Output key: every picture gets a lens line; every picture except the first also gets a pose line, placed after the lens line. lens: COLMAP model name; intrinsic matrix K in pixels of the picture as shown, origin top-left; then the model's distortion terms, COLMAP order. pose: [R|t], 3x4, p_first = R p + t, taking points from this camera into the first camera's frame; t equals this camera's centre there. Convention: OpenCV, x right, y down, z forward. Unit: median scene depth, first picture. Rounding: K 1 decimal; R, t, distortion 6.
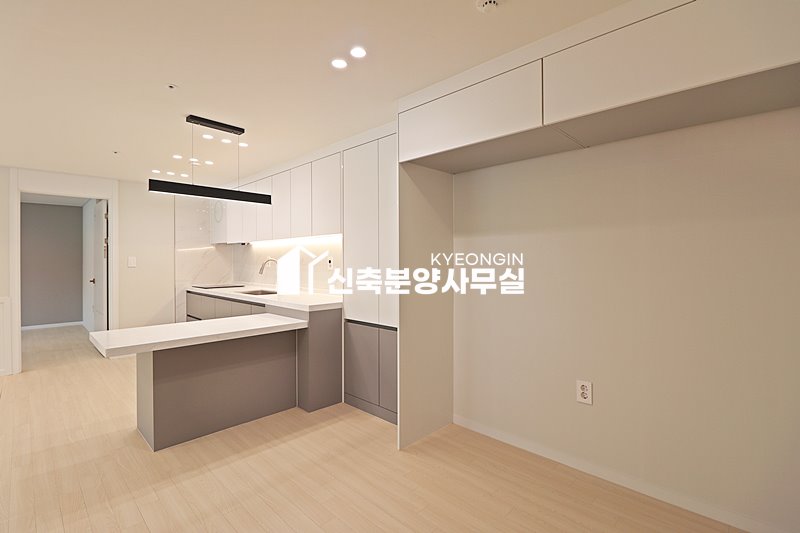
lens RADIAL K [[368.6, 0, 402.1], [0, 368.6, 261.5], [0, 0, 1]] dist [-0.003503, -0.012074]
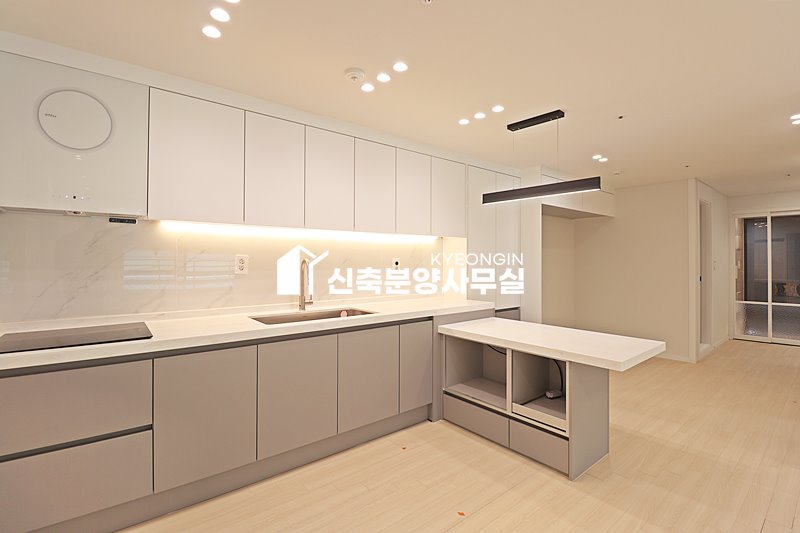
lens RADIAL K [[368.6, 0, 399.0], [0, 368.6, 257.1], [0, 0, 1]] dist [-0.003503, -0.012074]
pose [[0.125481, 0.011816, 0.992026, -1.496960], [-0.000952, 0.999930, -0.011790, -0.004653], [-0.992096, 0.000535, 0.125484, 1.230982]]
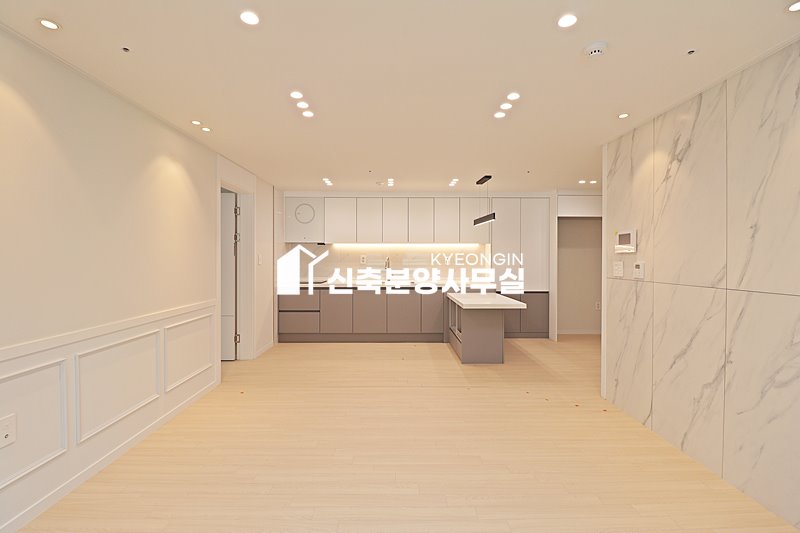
lens RADIAL K [[368.6, 0, 398.2], [0, 368.6, 260.2], [0, 0, 1]] dist [-0.003503, -0.012074]
pose [[0.716896, -0.001059, 0.697179, -1.993376], [-0.001881, 0.999992, 0.003452, -0.002512], [-0.697178, -0.003786, 0.716889, 0.040997]]
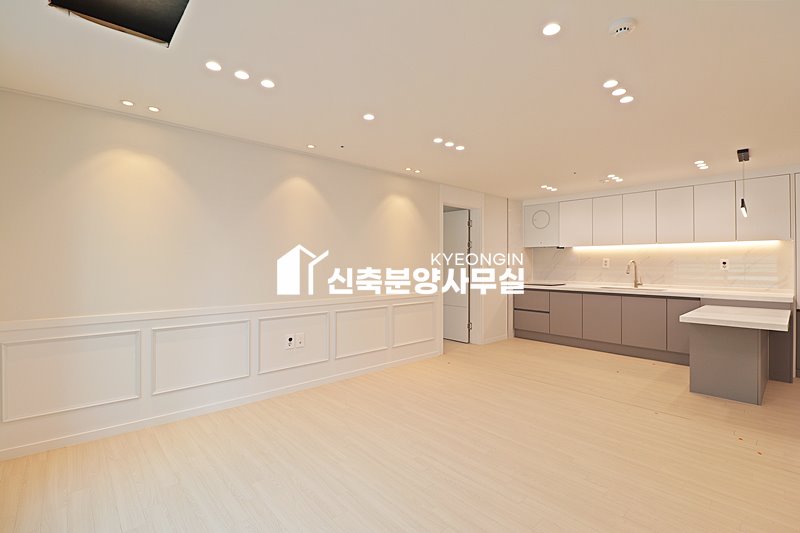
lens RADIAL K [[368.6, 0, 394.5], [0, 368.6, 264.9], [0, 0, 1]] dist [-0.003503, -0.012074]
pose [[0.996949, 0.004535, -0.077920, -1.621906], [-0.004053, 0.999972, 0.006343, 0.004045], [0.077947, -0.006008, 0.996939, -0.351886]]
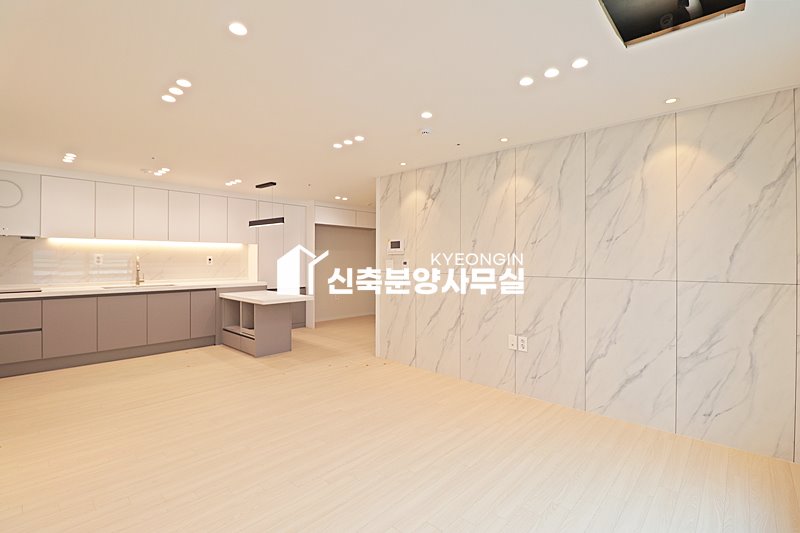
lens RADIAL K [[368.6, 0, 400.8], [0, 368.6, 260.2], [0, 0, 1]] dist [-0.003503, -0.012074]
pose [[-0.016714, 0.000299, 0.999860, -2.365917], [-0.000288, 1.000000, -0.000303, 0.005375], [-0.999860, -0.000293, -0.016714, 0.350887]]
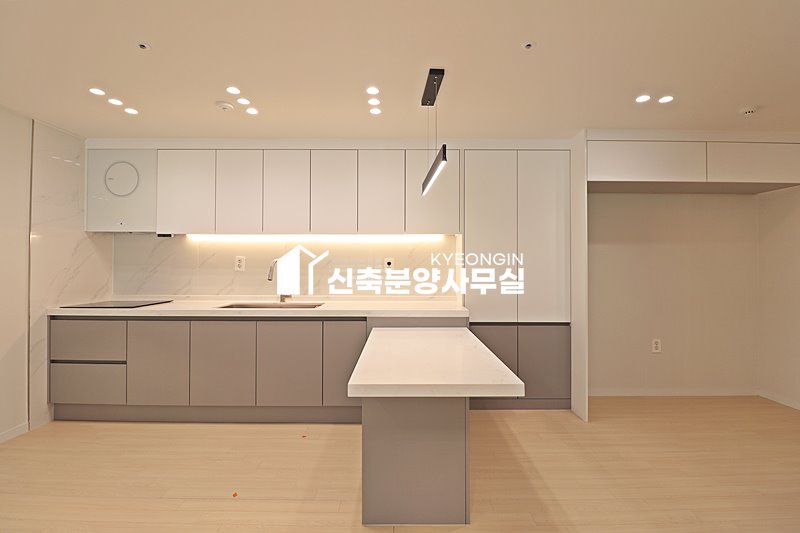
lens RADIAL K [[368.6, 0, 403.0], [0, 368.6, 260.2], [0, 0, 1]] dist [-0.003503, -0.012074]
pose [[0.717597, 0.013414, 0.696330, -1.092139], [-0.002930, 0.999864, -0.016242, 0.009990], [-0.696453, 0.009615, 0.717538, 0.481738]]
